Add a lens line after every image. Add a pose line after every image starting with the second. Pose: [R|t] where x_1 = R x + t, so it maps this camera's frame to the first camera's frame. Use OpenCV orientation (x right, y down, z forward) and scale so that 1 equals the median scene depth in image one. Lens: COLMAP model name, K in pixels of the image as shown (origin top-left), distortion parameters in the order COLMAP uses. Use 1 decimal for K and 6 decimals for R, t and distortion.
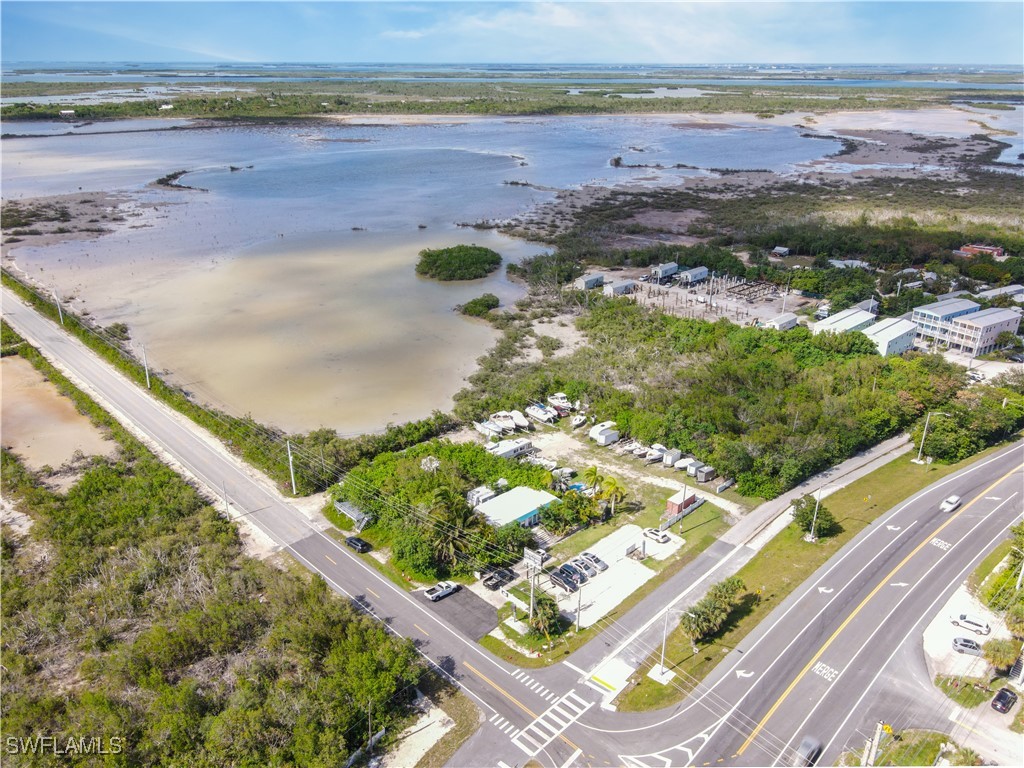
lens RADIAL K [[804.7, 0, 492.6], [0, 804.7, 384.5], [0, 0, 1]] dist [0.005607, 0.008735]
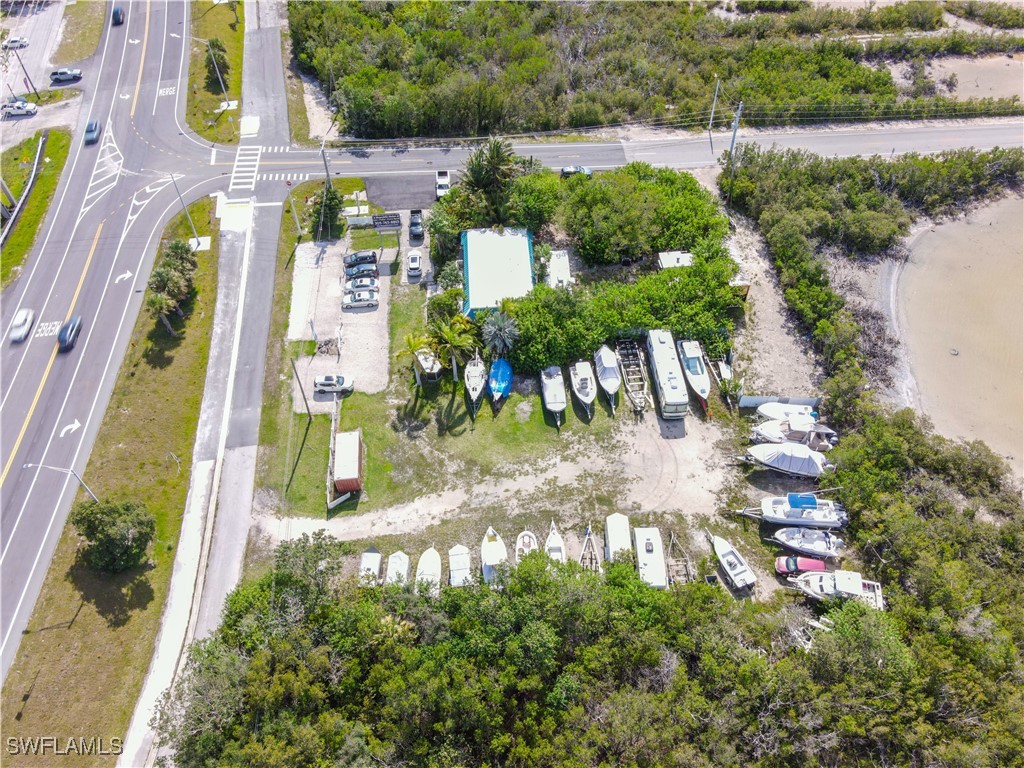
lens RADIAL K [[755.8, 0, 511.0], [0, 755.8, 397.8], [0, 0, 1]] dist [0.001565, 0.009335]
pose [[-0.641419, 0.590701, -0.489544, 0.412710], [-0.276777, 0.416958, 0.865760, -0.383024], [0.715525, 0.690810, -0.103952, 1.155887]]
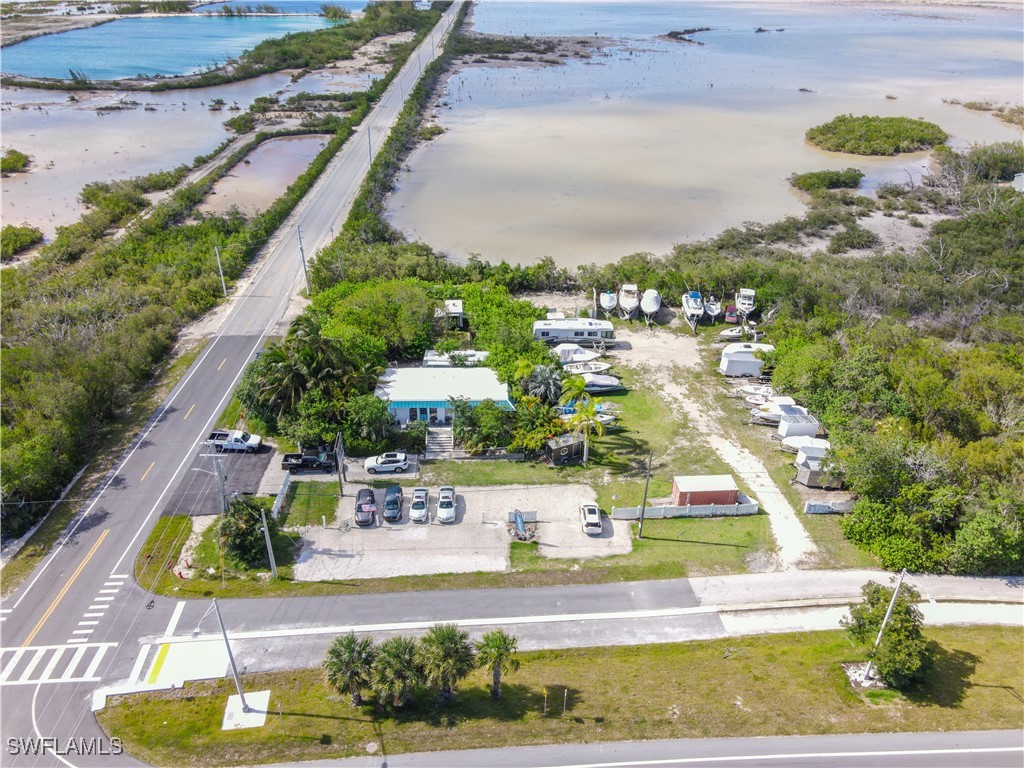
lens RADIAL K [[755.8, 0, 511.0], [0, 755.8, 397.8], [0, 0, 1]] dist [0.001565, 0.009335]
pose [[0.746626, 0.343867, -0.569477, 0.422438], [-0.257252, 0.938689, 0.229532, 0.003211], [0.613490, -0.024875, 0.789310, 0.544350]]
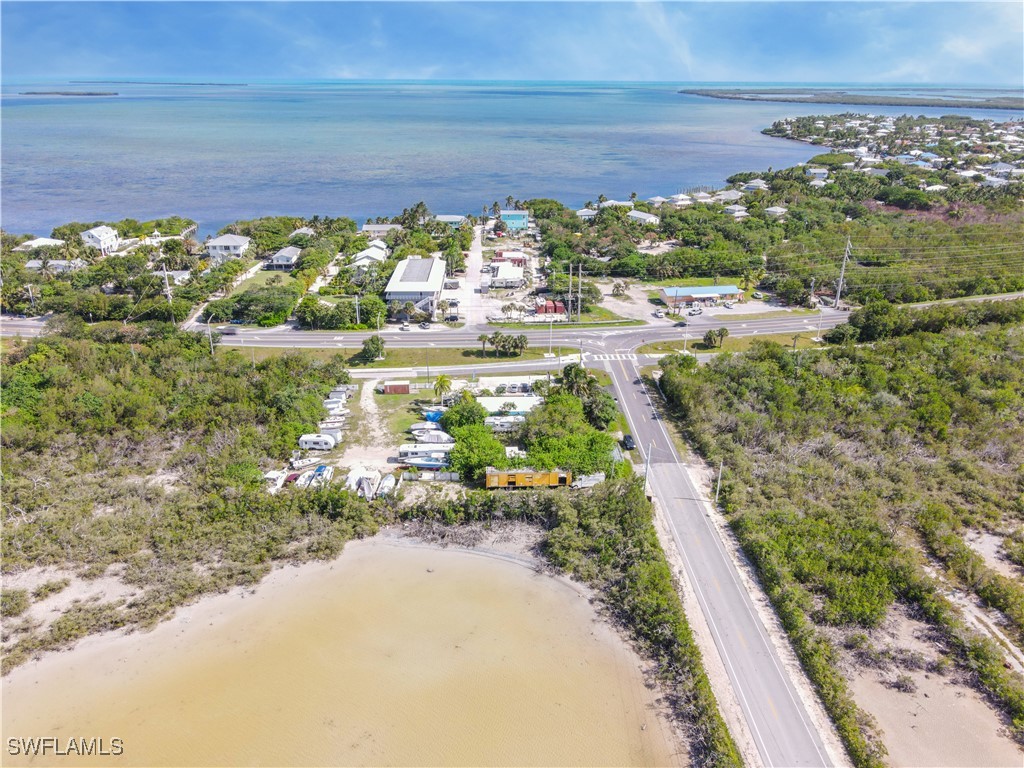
lens RADIAL K [[755.8, 0, 511.0], [0, 755.8, 397.8], [0, 0, 1]] dist [0.001565, 0.009335]
pose [[-0.750393, -0.267286, 0.604540, -0.683295], [0.242153, 0.739847, 0.627685, -0.594960], [-0.615038, 0.617402, -0.490452, 1.567991]]
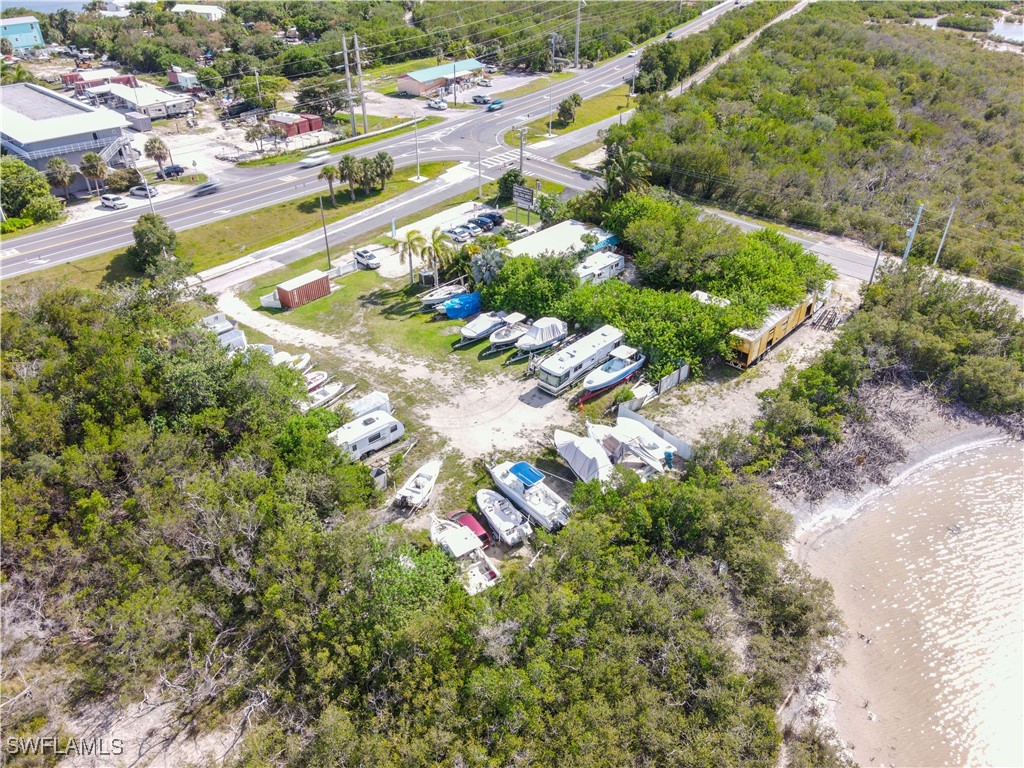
lens RADIAL K [[737.1, 0, 512.4], [0, 737.1, 406.5], [0, 0, 1]] dist [-0.002433, 0.004544]
pose [[-0.997770, 0.030870, -0.059180, 0.107384], [-0.032638, 0.547751, 0.836005, -0.324524], [0.058223, 0.836072, -0.545522, 1.483050]]
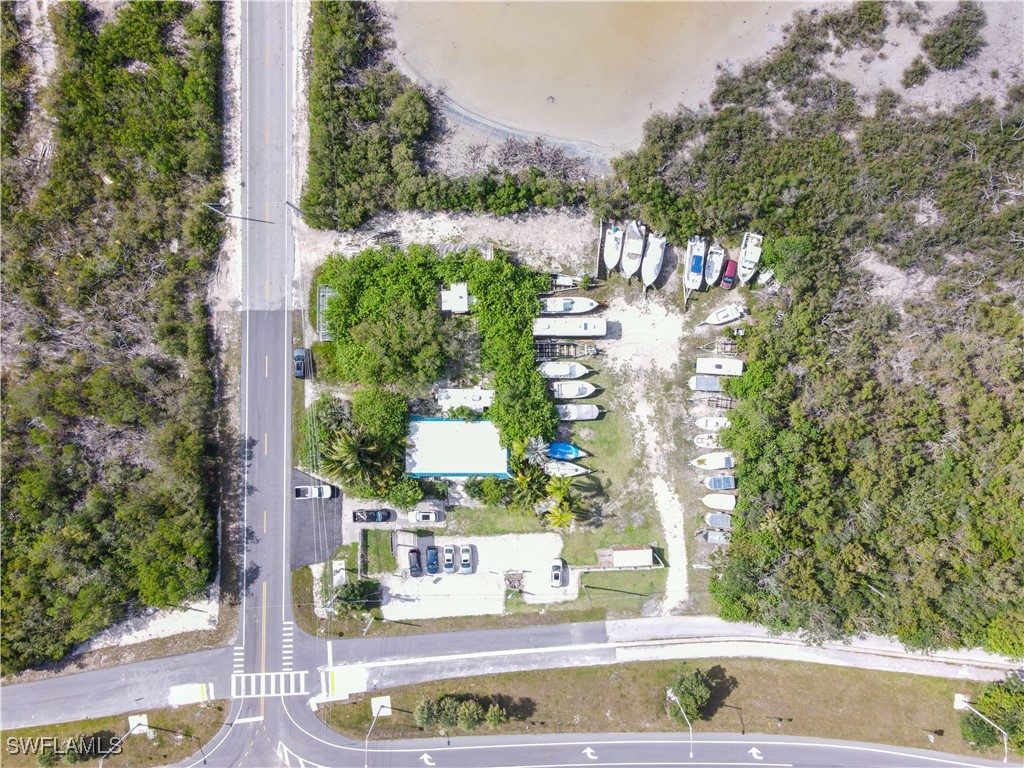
lens RADIAL K [[755.8, 0, 511.0], [0, 755.8, 397.8], [0, 0, 1]] dist [0.001565, 0.009335]
pose [[0.728685, 0.684793, 0.008779, 0.023363], [-0.252157, 0.256356, 0.933112, -0.625492], [0.636738, -0.682158, 0.359478, 0.783309]]
